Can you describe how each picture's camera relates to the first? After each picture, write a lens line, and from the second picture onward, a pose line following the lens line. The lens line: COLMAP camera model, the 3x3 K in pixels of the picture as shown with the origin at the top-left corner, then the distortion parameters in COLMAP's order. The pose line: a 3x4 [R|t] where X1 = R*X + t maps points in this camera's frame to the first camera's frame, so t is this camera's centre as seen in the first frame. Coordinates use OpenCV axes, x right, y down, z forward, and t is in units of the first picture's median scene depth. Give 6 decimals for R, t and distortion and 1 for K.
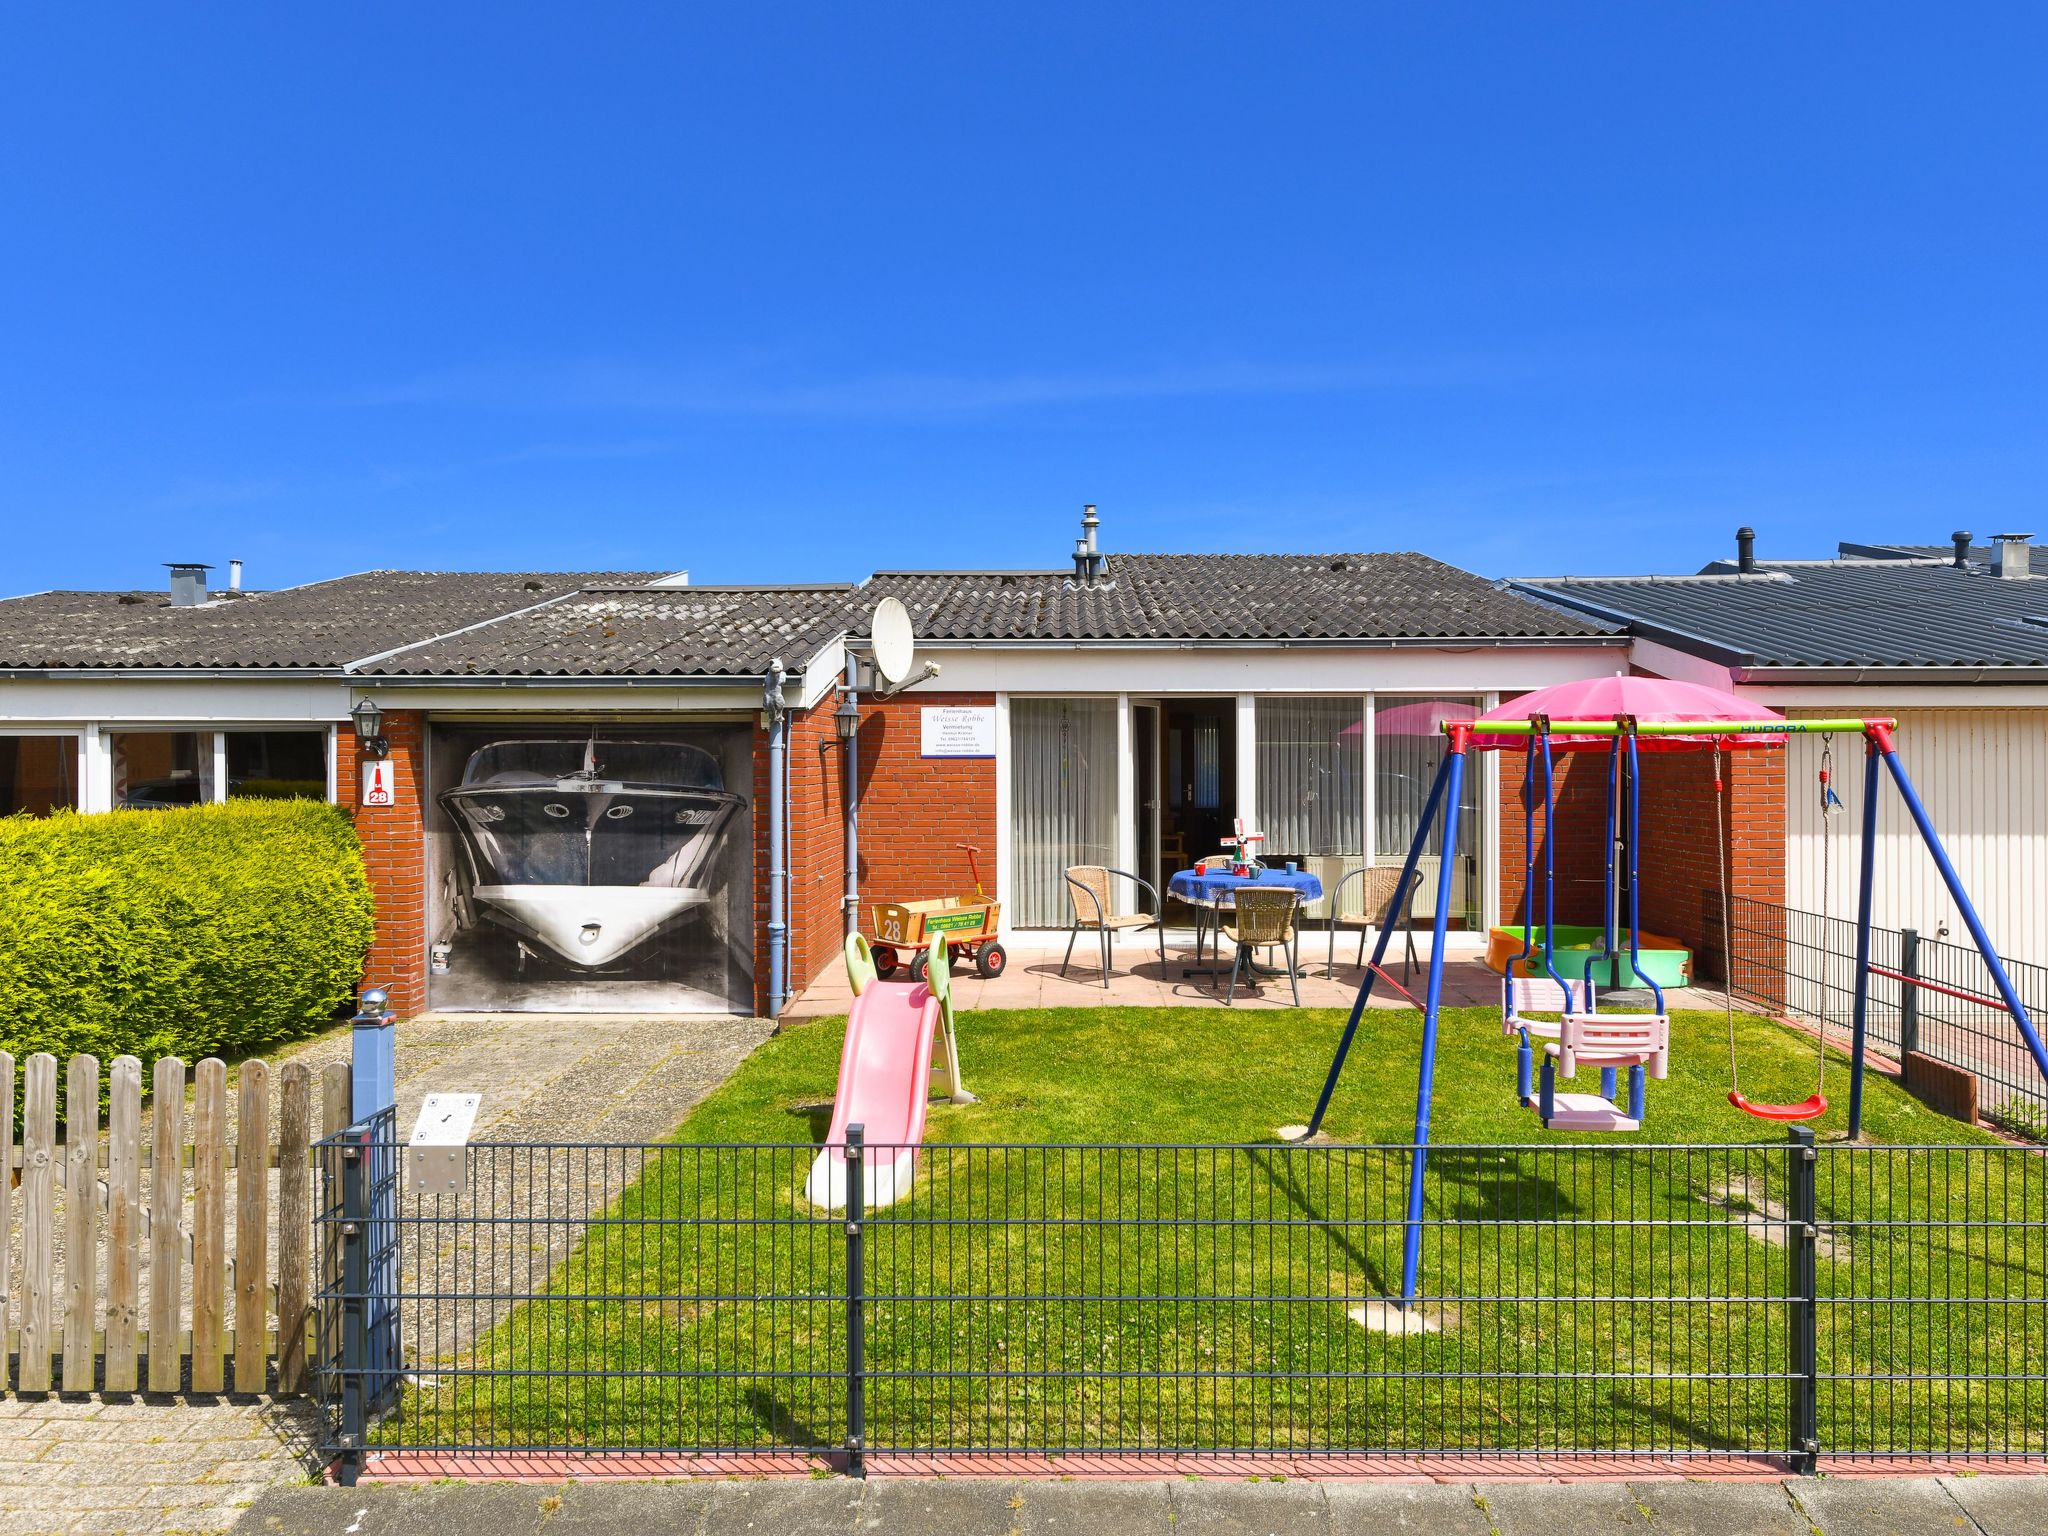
lens RADIAL K [[1575.6, 0, 1076.9], [0, 1575.6, 761.9], [0, 0, 1]] dist [0.015820, 0.002948]
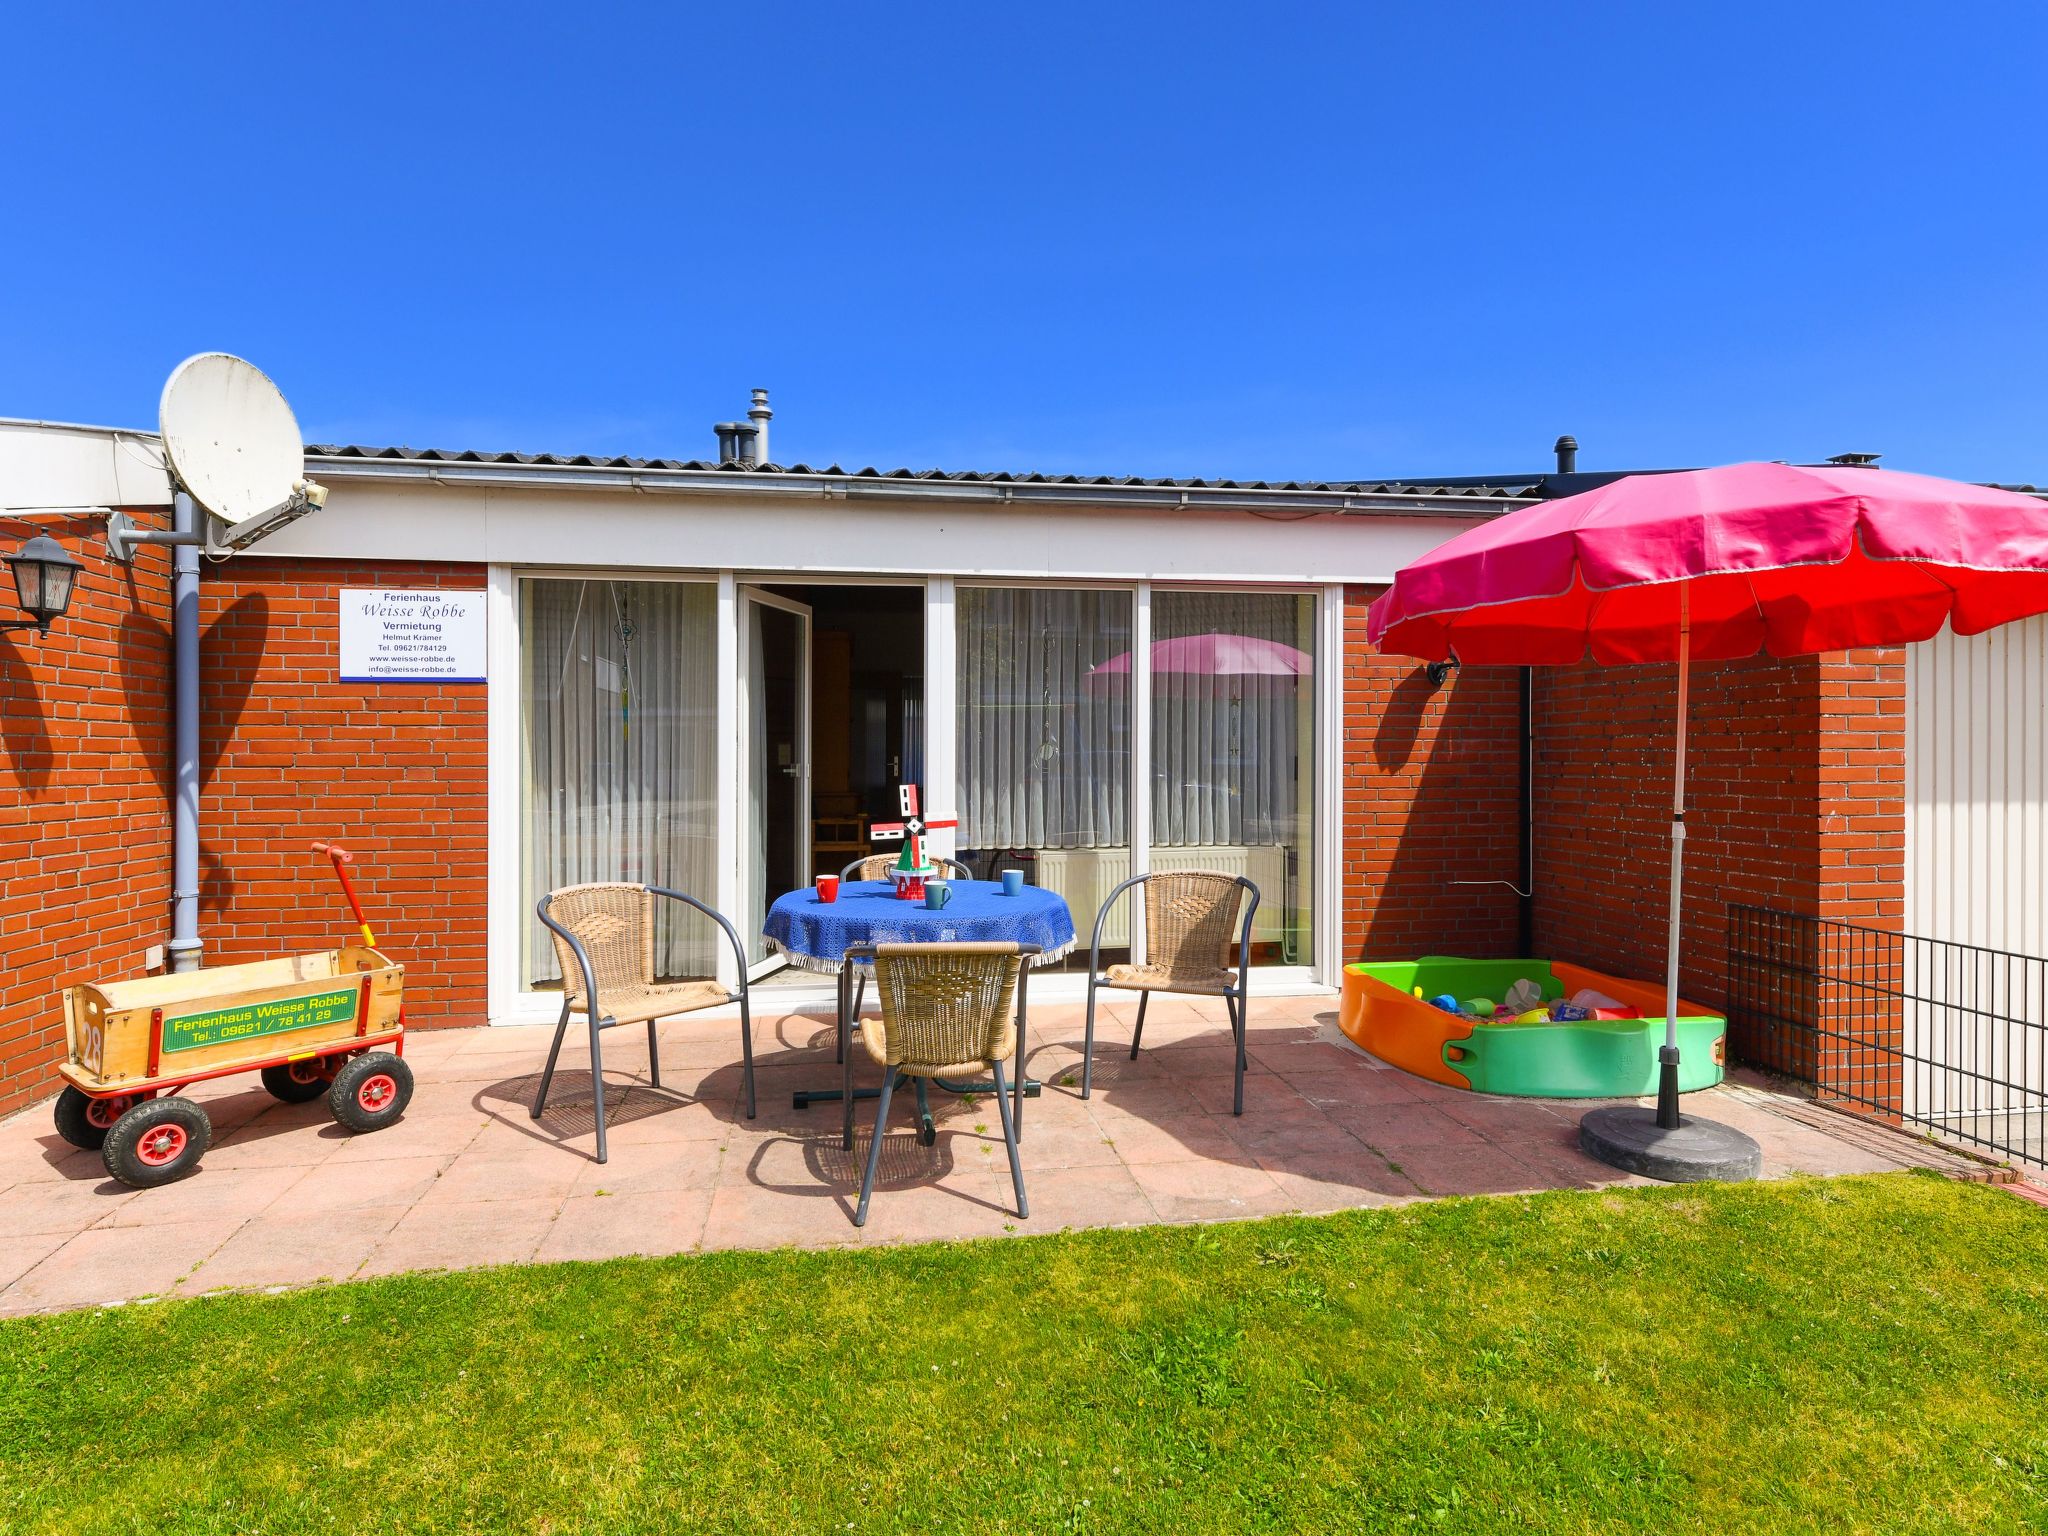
lens RADIAL K [[1129.3, 0, 1035.4], [0, 1129.3, 750.0], [0, 0, 1]] dist [0.005066, -0.001442]
pose [[0.989680, -0.001955, 0.143281, 0.093480], [0.003723, 0.999920, -0.012077, 0.030208], [-0.143246, 0.012486, 0.989608, 0.654184]]
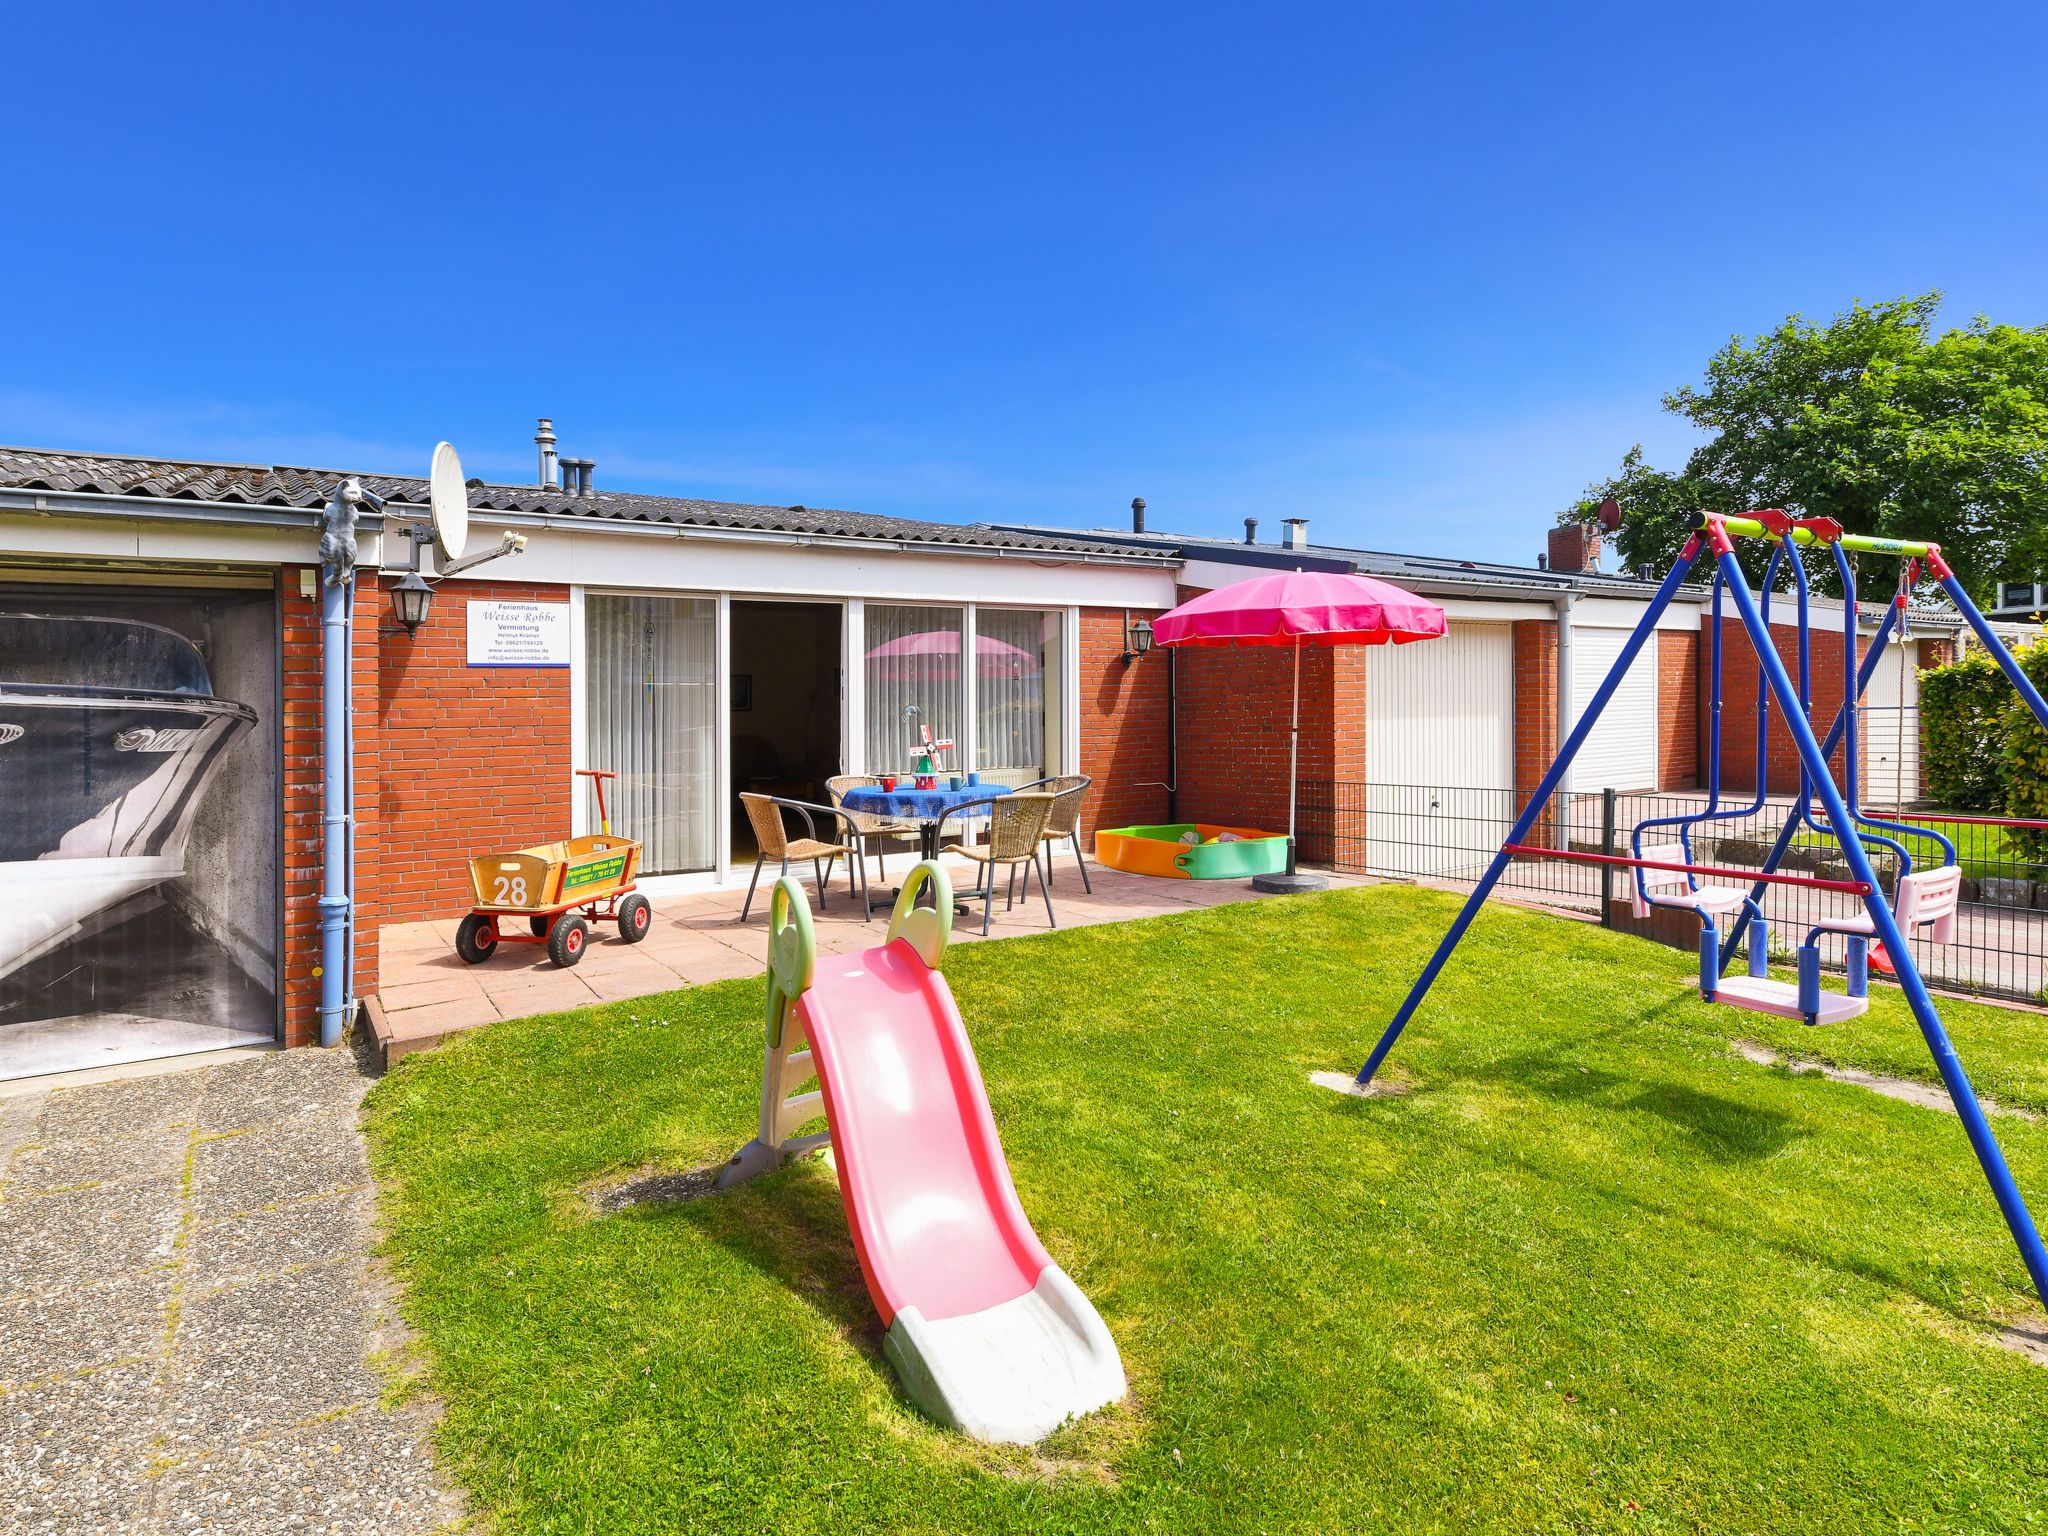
lens RADIAL K [[1198.8, 0, 1023.5], [0, 1198.8, 700.5], [0, 0, 1]] dist [0.015936, 0.000377]
pose [[0.840812, -0.011986, 0.541194, -0.212243], [0.033309, 0.999006, -0.029626, 0.044960], [-0.540301, 0.042936, 0.840376, 0.416829]]
